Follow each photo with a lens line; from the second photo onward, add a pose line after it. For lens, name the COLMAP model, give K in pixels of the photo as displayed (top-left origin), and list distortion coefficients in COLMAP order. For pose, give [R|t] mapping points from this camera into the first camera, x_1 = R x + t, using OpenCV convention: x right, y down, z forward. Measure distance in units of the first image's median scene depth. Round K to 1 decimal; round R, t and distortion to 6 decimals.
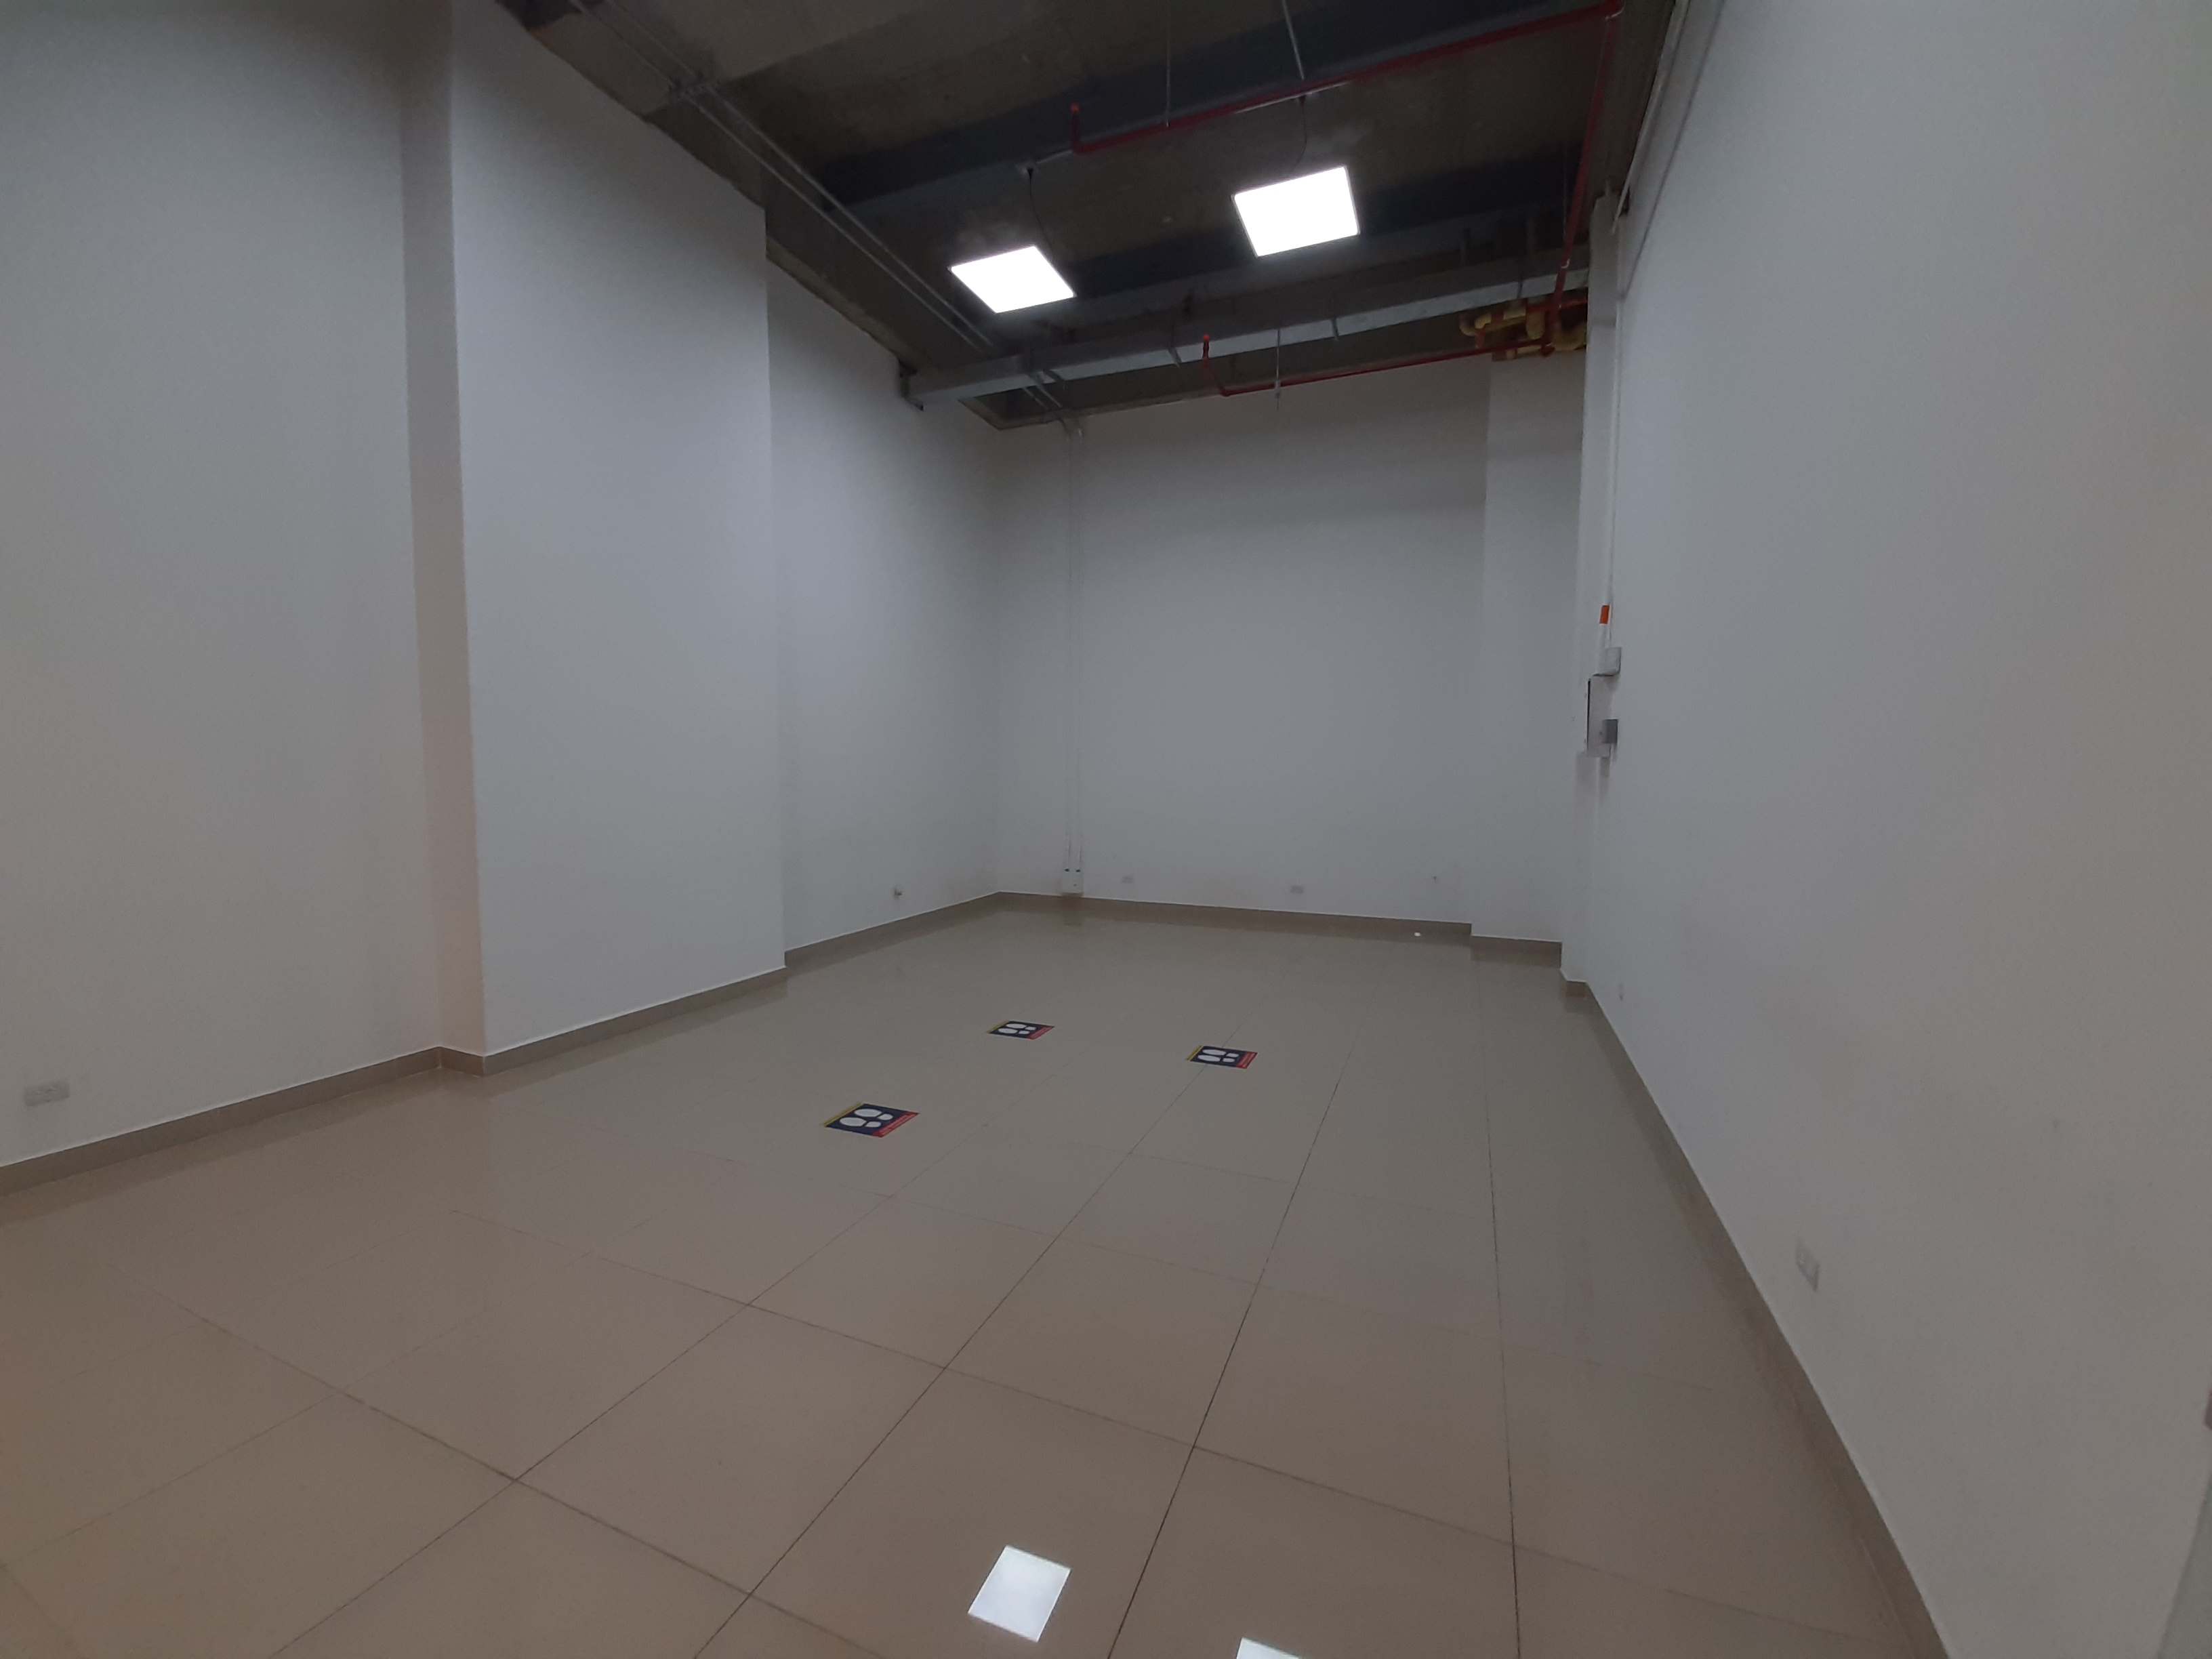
lens RADIAL K [[859.9, 0, 1106.0], [0, 859.9, 829.5], [0, 0, 1]] dist [0.008371, -0.013486]
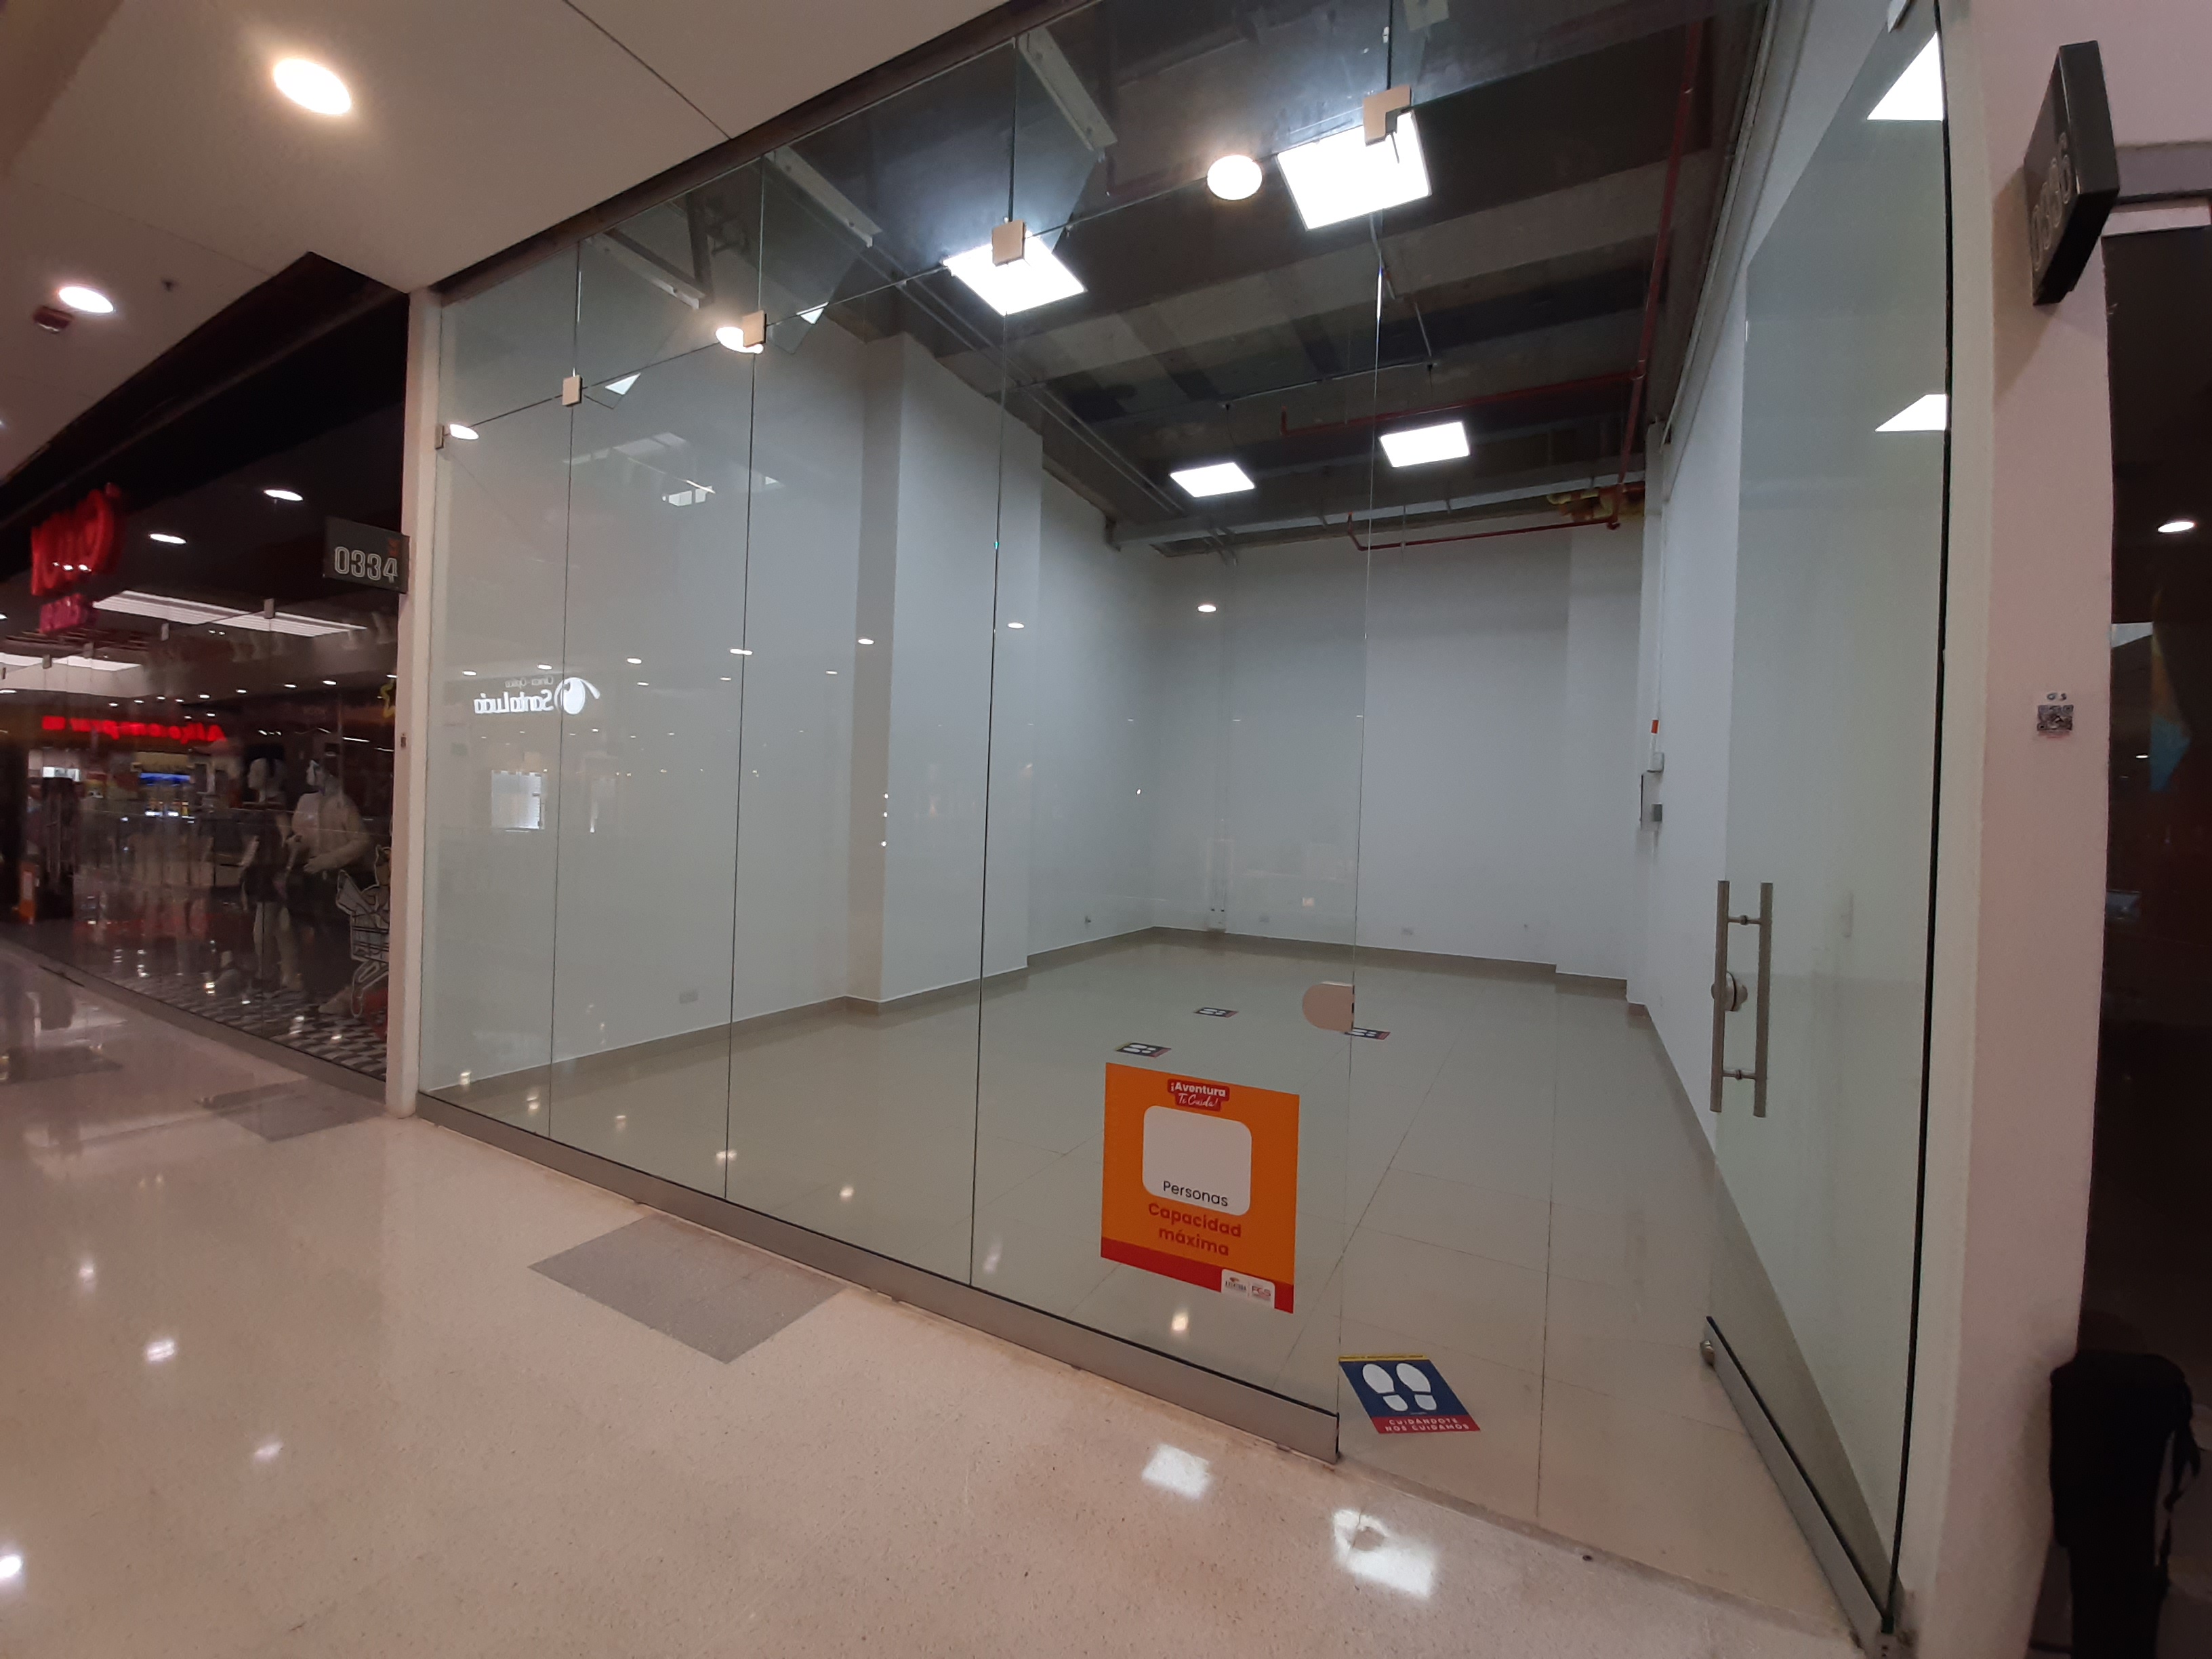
lens RADIAL K [[859.9, 0, 1106.0], [0, 859.9, 829.5], [0, 0, 1]] dist [0.008371, -0.013486]
pose [[0.994707, 0.029638, -0.098380, -0.121413], [-0.035930, 0.997378, -0.062818, 0.023785], [0.096261, 0.066021, 0.993164, -0.359694]]
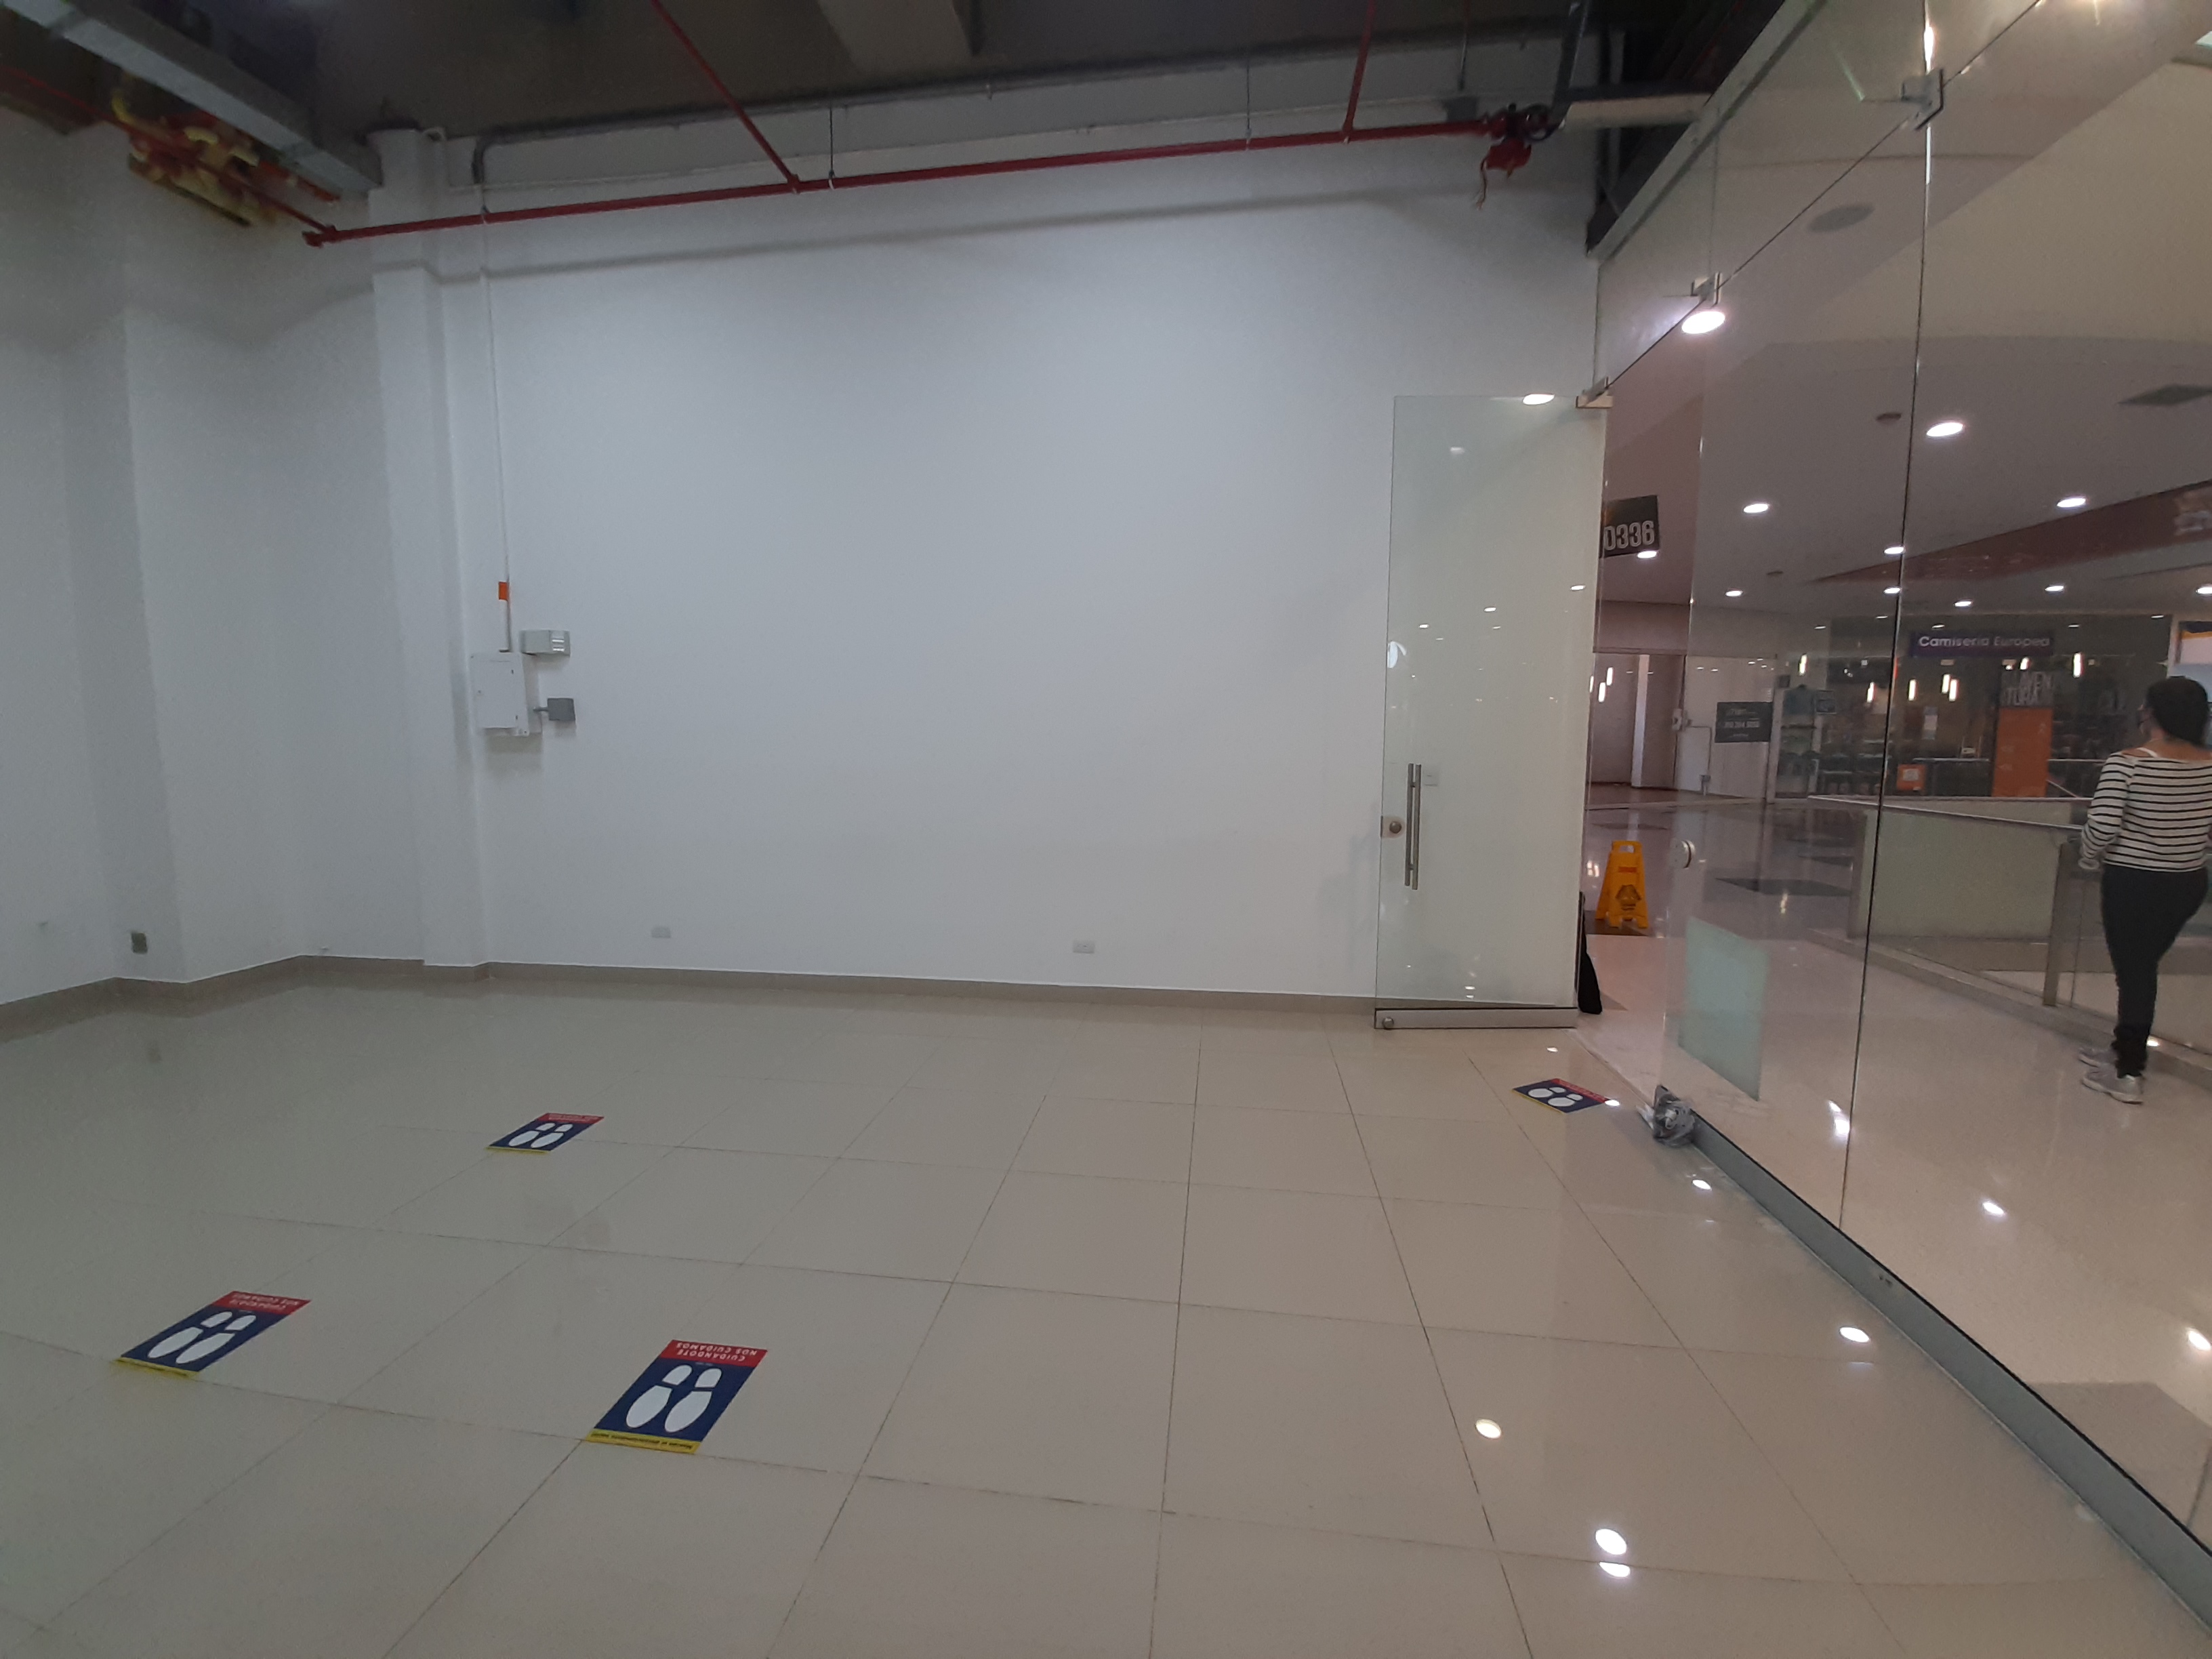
lens RADIAL K [[846.6, 0, 1106.0], [0, 846.6, 829.5], [0, 0, 1]] dist [0.035300, -0.023492]
pose [[-0.250795, -0.103364, 0.962506, -0.513656], [0.072773, 0.989456, 0.125220, -0.042985], [-0.965301, 0.101449, -0.240629, 0.511896]]
